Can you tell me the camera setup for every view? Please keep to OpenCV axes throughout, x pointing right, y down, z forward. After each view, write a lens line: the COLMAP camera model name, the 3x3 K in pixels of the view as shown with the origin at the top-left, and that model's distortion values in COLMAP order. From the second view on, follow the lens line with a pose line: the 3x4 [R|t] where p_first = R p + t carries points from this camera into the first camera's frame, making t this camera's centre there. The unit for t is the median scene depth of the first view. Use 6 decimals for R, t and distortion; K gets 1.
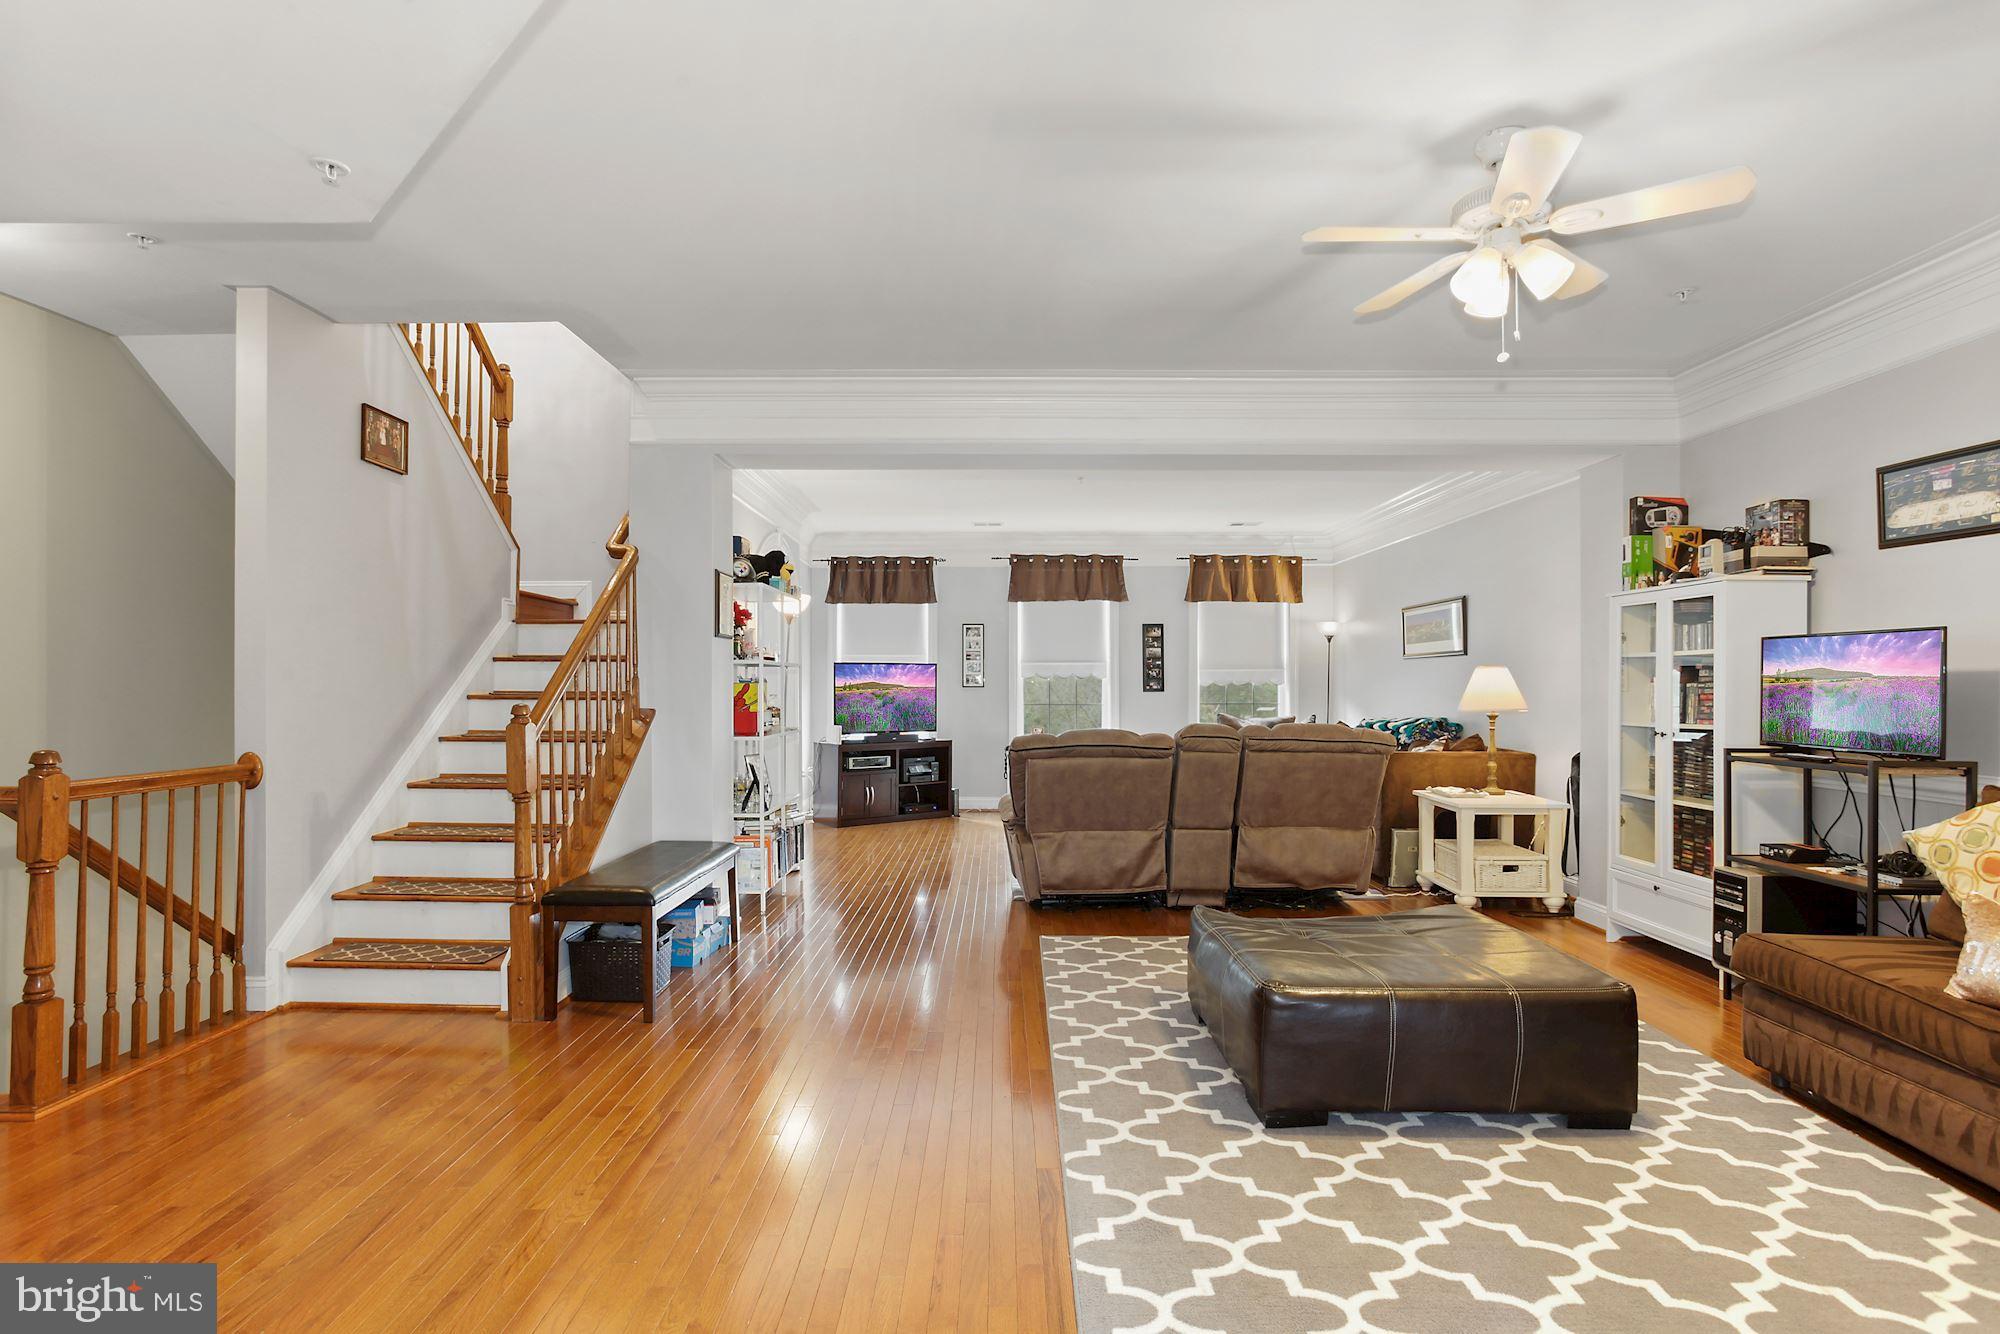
lens RADIAL K [[994.2, 0, 991.8], [0, 994.2, 728.3], [0, 0, 1]] dist [-0.017497, 0.000567]
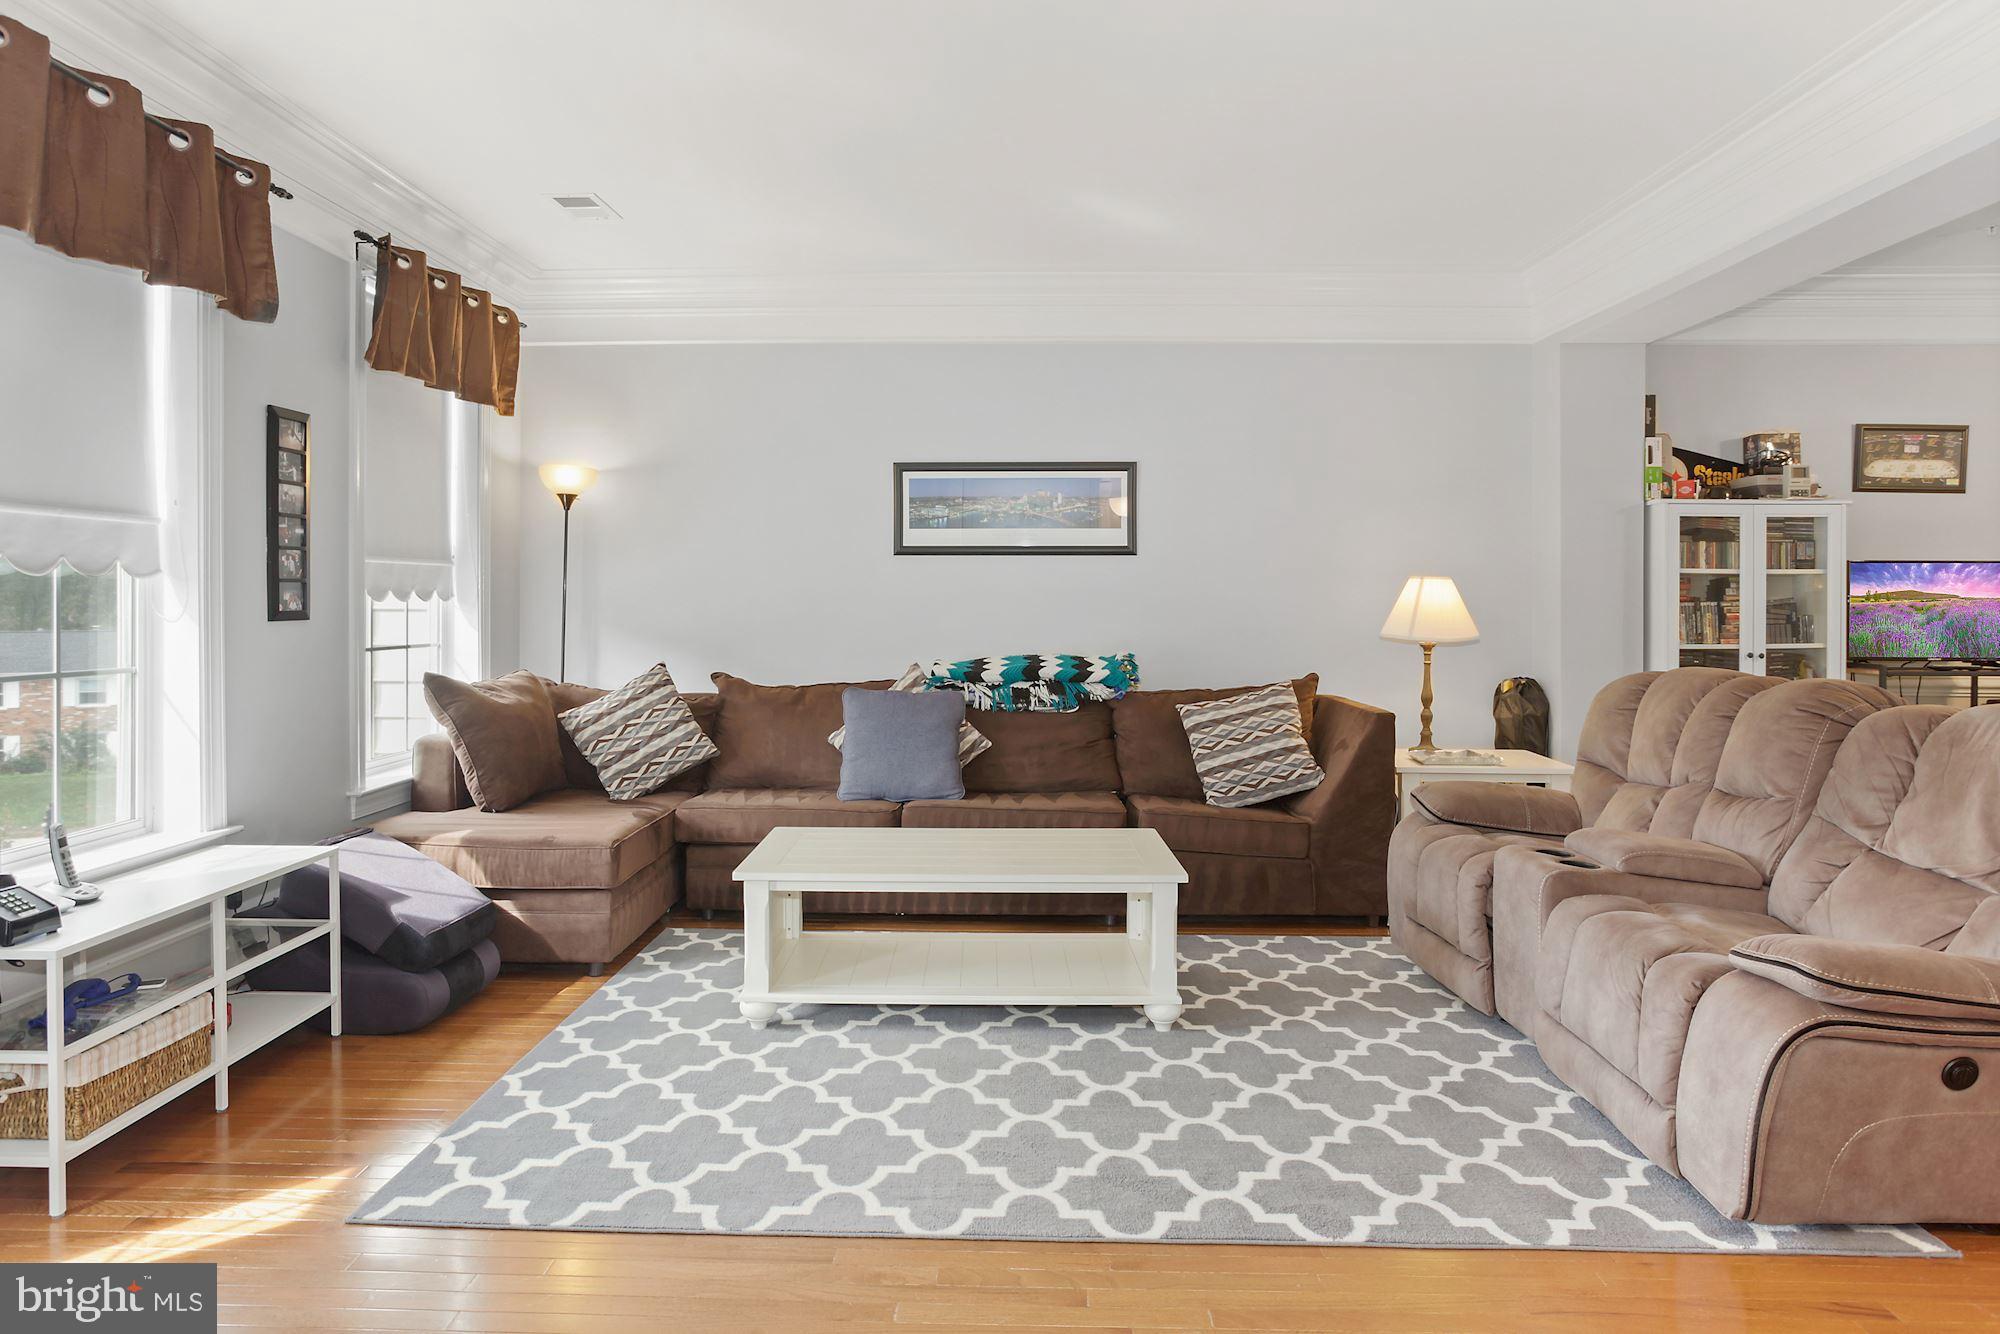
lens RADIAL K [[1217.3, 0, 1001.6], [0, 1217.3, 609.5], [0, 0, 1]] dist [-0.026401, 0.021894]
pose [[0.023297, -0.014082, 0.999629, -0.412155], [0.037766, 0.999199, 0.013196, -0.066668], [-0.999015, 0.037445, 0.023811, 1.381481]]
